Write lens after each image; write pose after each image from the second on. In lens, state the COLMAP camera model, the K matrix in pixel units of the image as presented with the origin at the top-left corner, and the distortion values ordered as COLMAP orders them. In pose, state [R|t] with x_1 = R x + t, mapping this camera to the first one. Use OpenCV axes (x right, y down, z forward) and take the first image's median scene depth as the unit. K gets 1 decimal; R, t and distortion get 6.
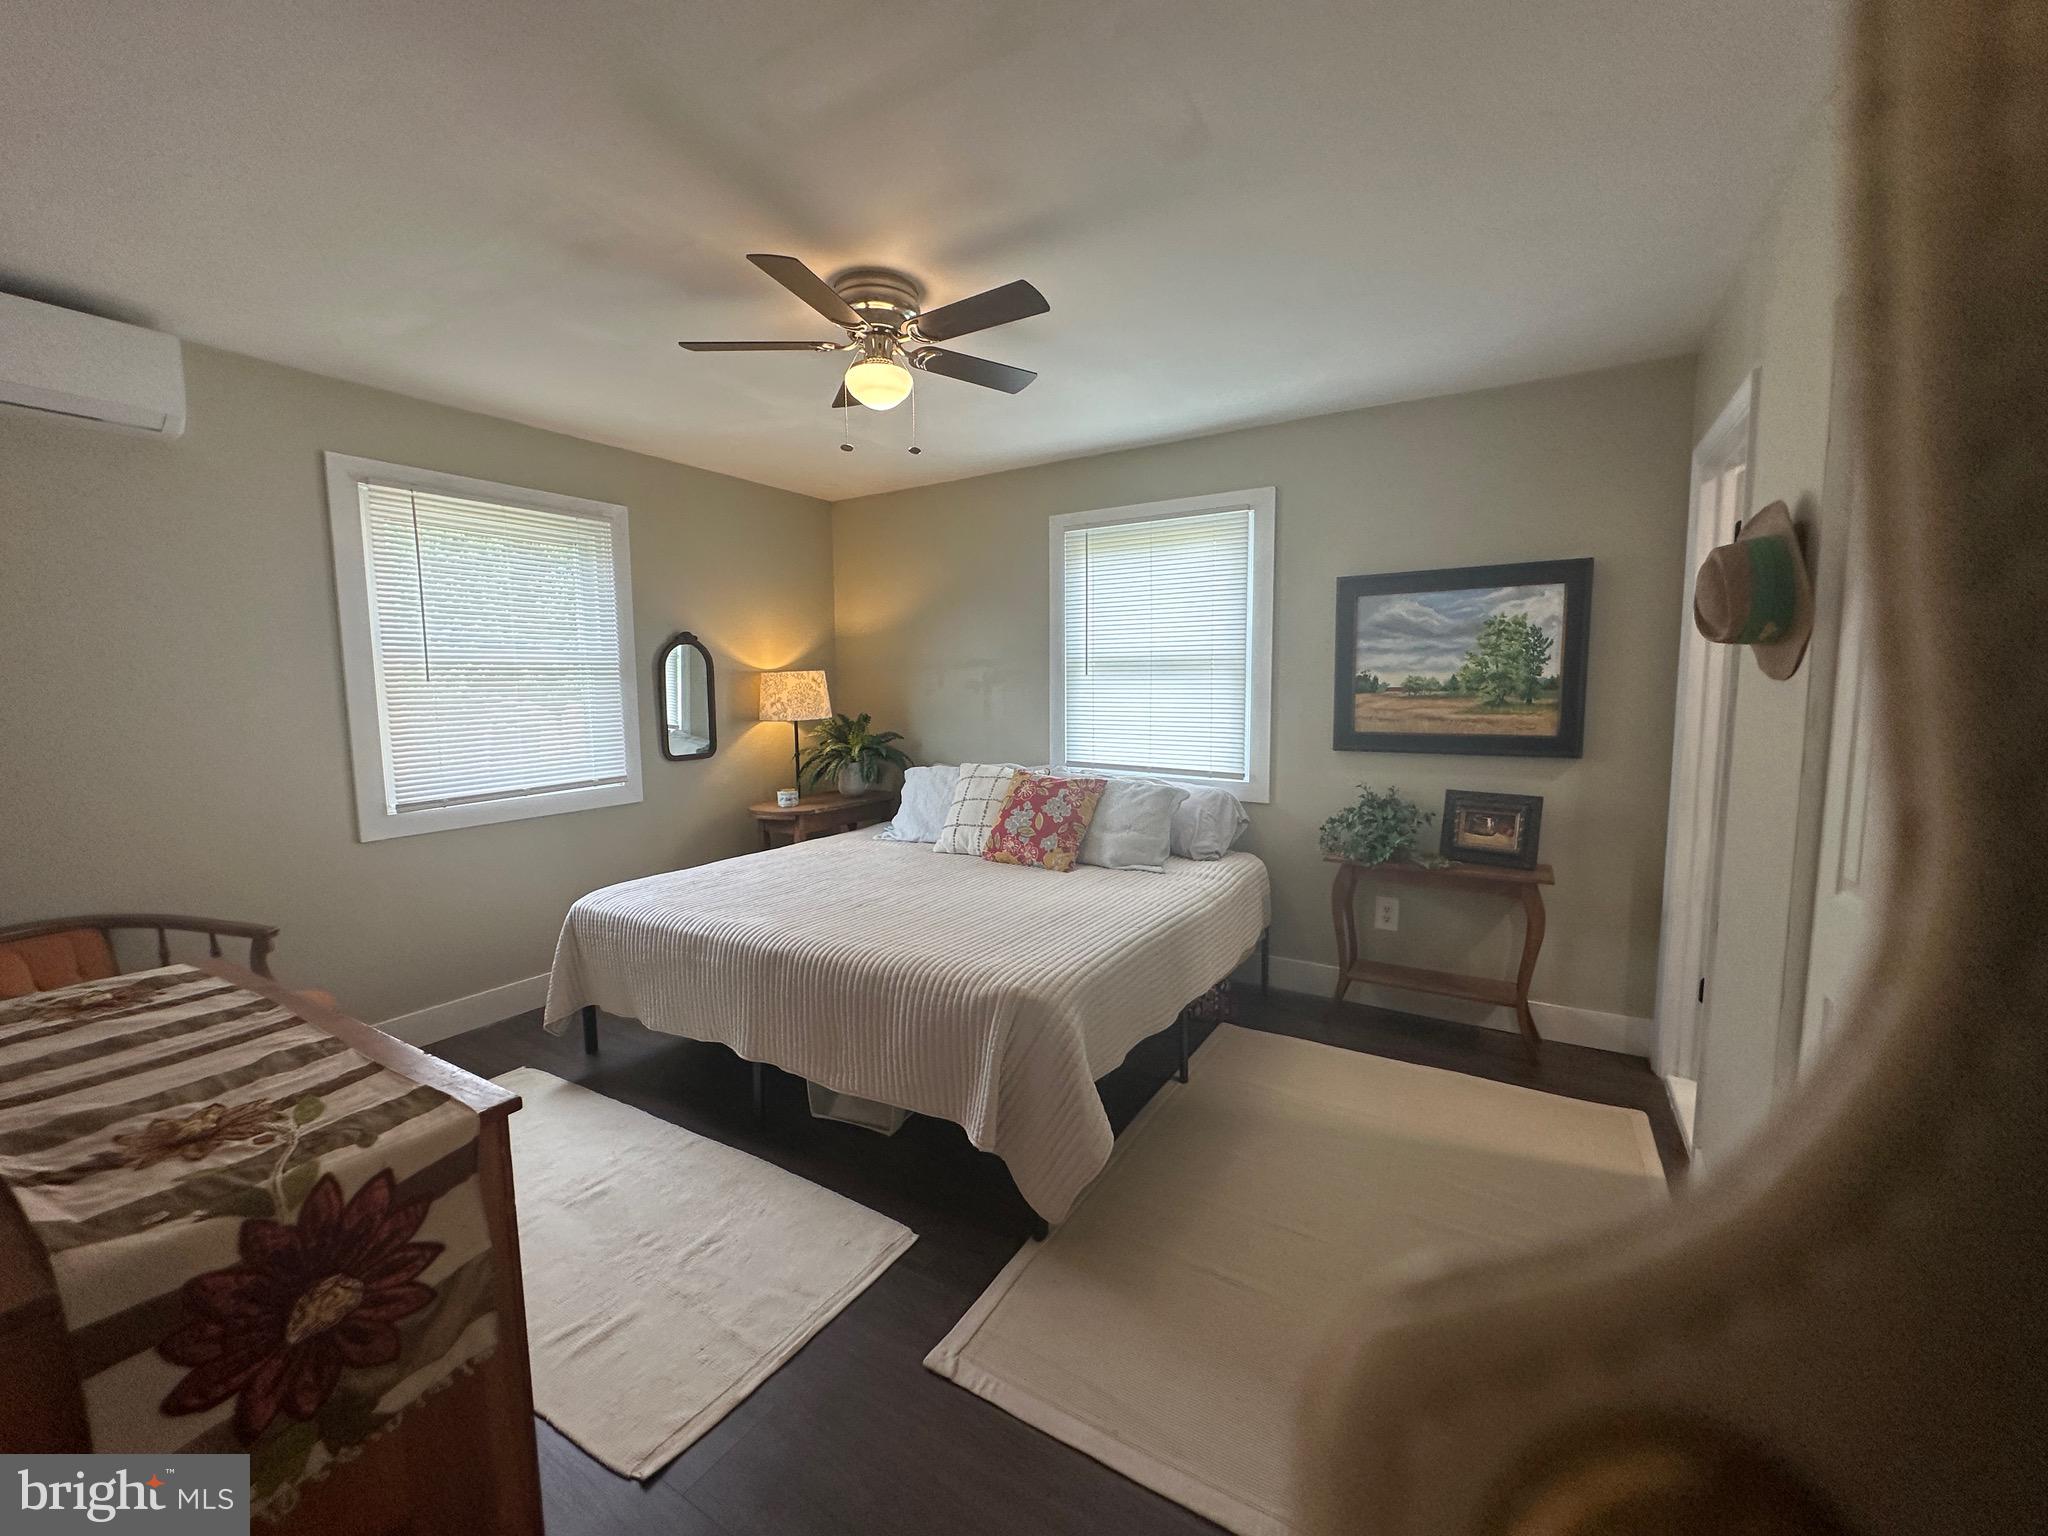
lens RADIAL K [[816.3, 0, 1024.0], [0, 816.3, 768.0], [0, 0, 1]] dist [-0.001078, 0.000482]
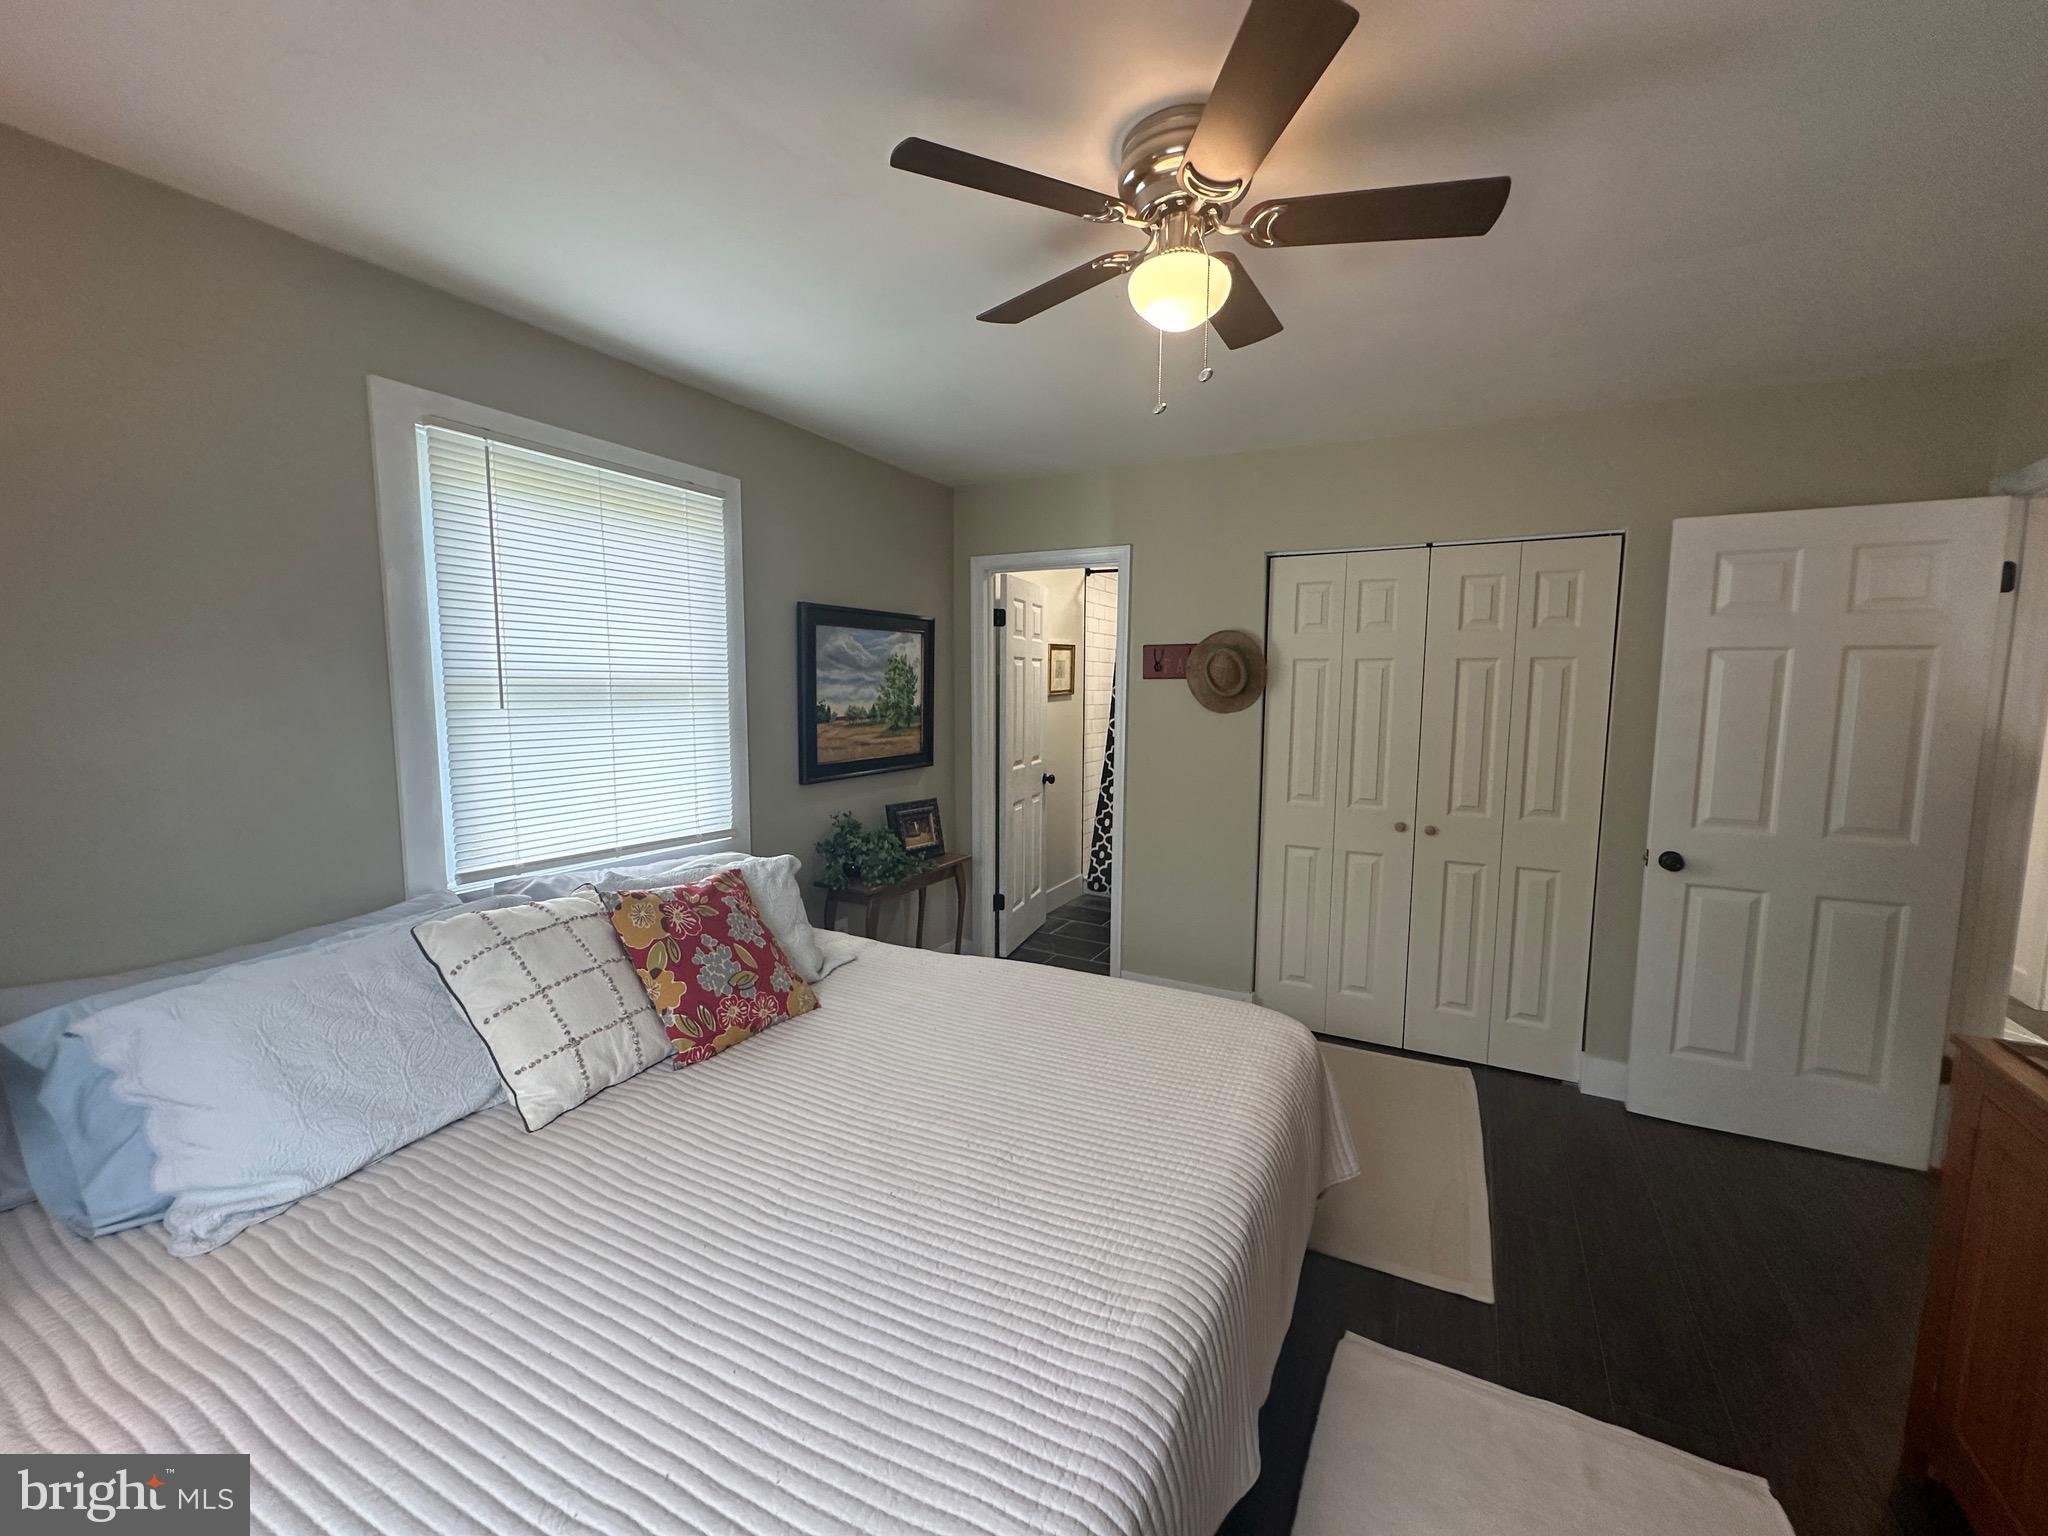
lens RADIAL K [[816.3, 0, 1024.0], [0, 816.3, 768.0], [0, 0, 1]] dist [-0.001078, 0.000482]
pose [[-0.061359, -0.095902, 0.993498, -0.625499], [0.095251, 0.990268, 0.101473, -0.123134], [-0.993560, 0.100858, -0.051627, 0.870872]]
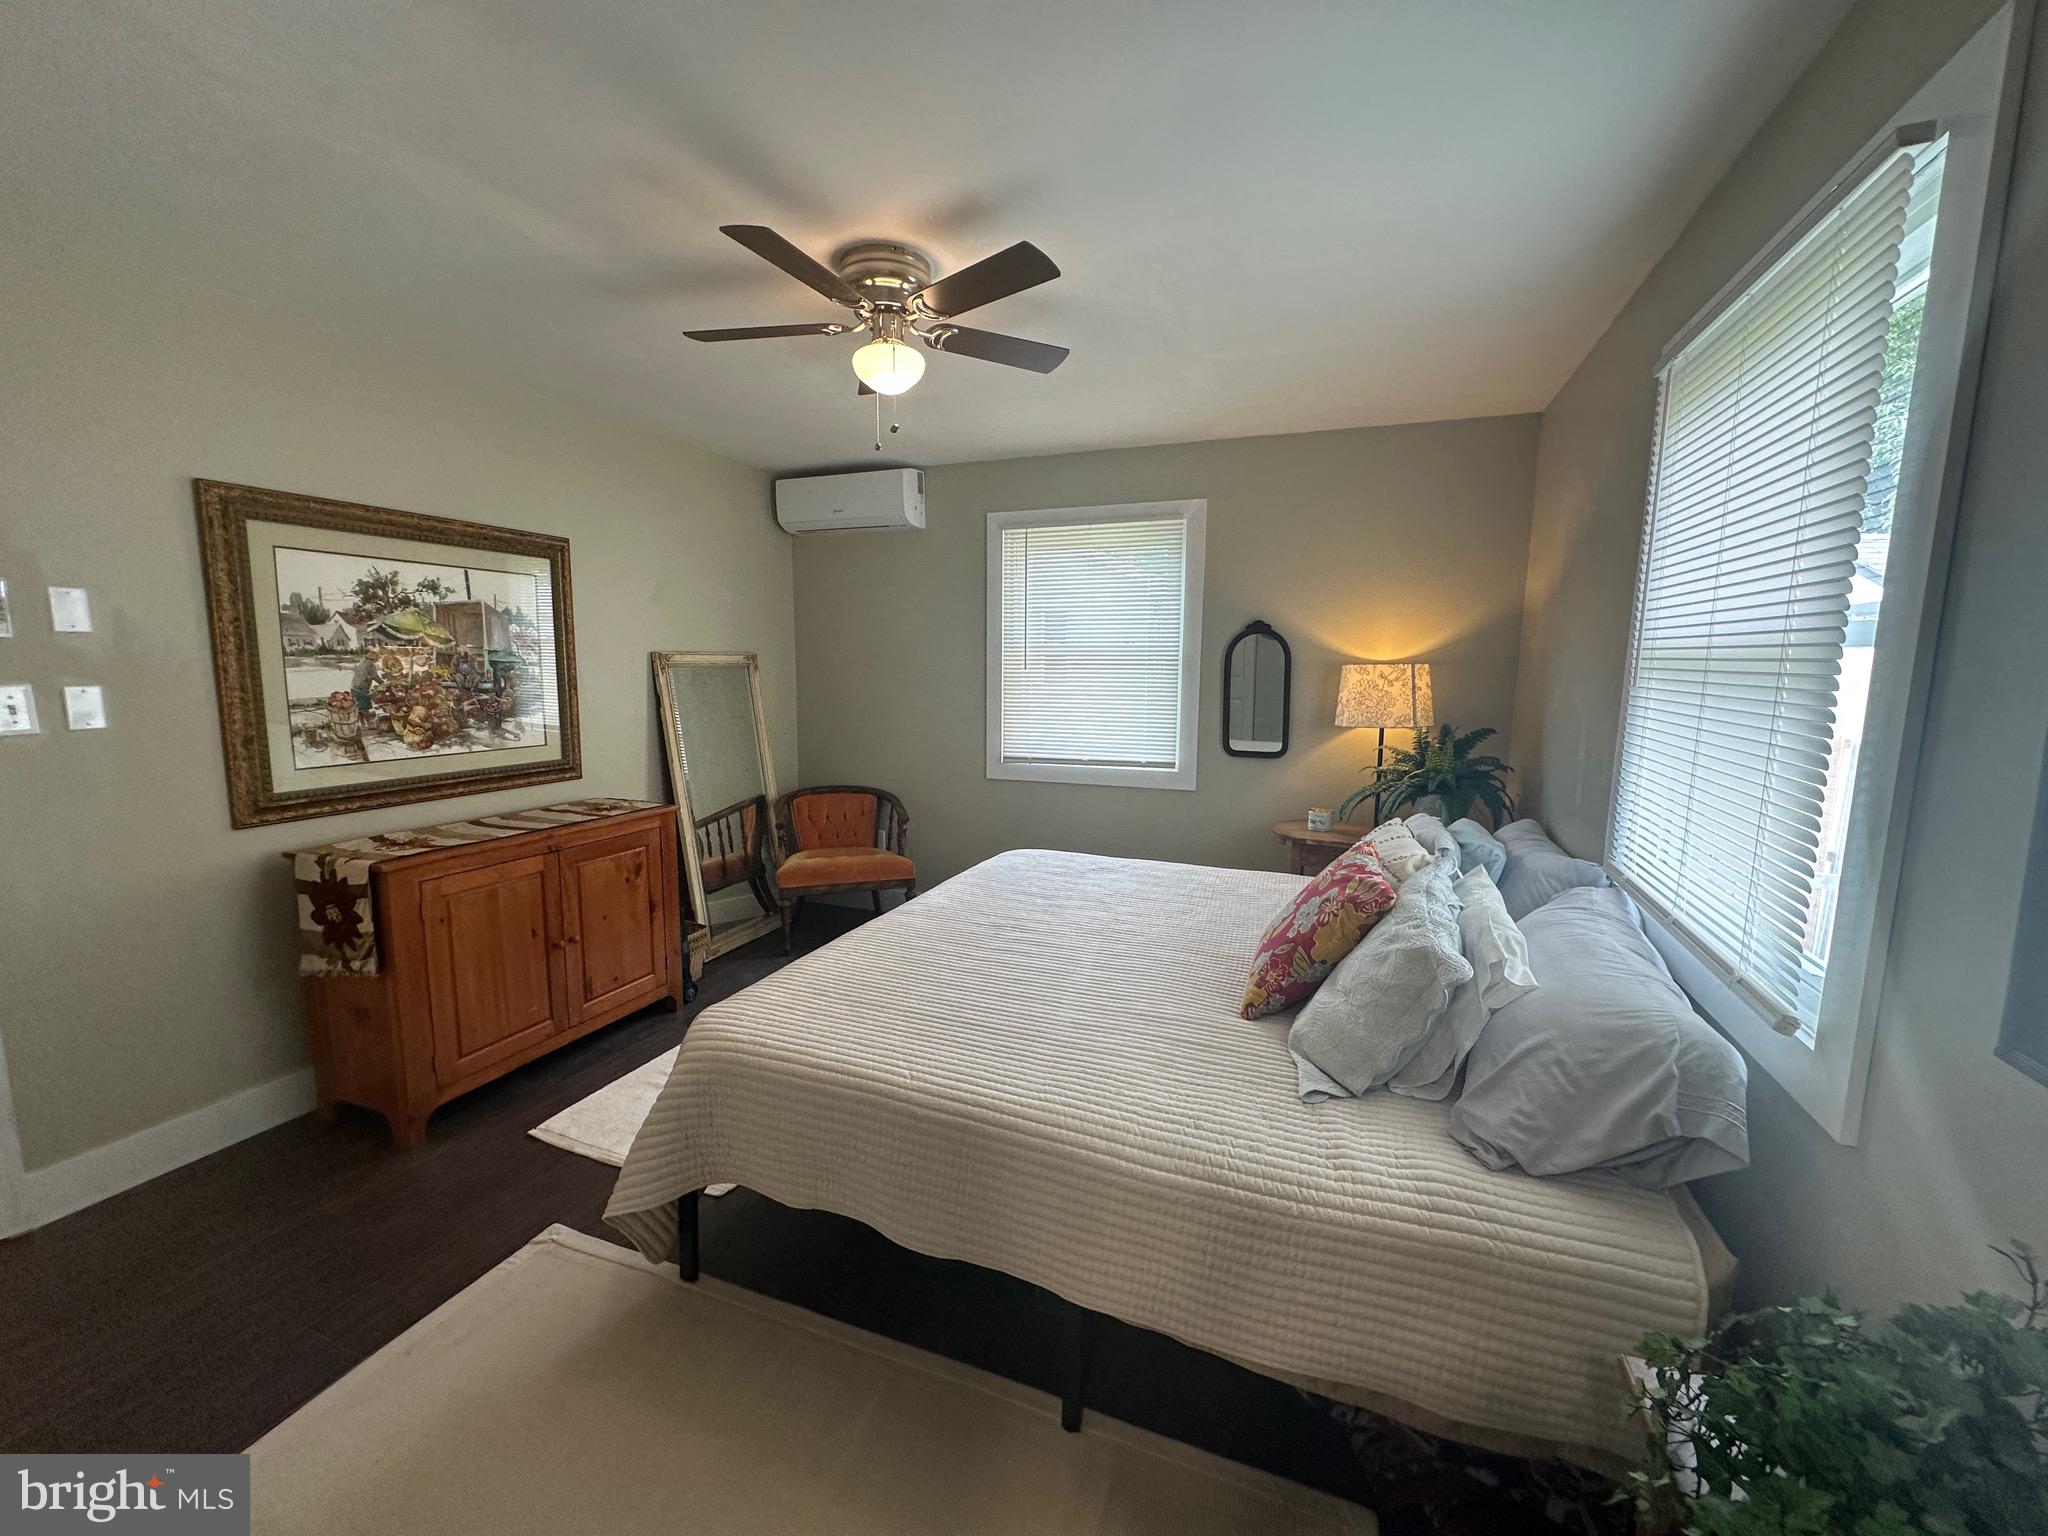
lens RADIAL K [[816.3, 0, 1024.0], [0, 816.3, 768.0], [0, 0, 1]] dist [-0.001078, 0.000482]
pose [[0.177754, 0.143159, -0.973606, 0.596942], [-0.112199, 0.985859, 0.124476, -0.111209], [0.977658, 0.087111, 0.191303, 0.735798]]
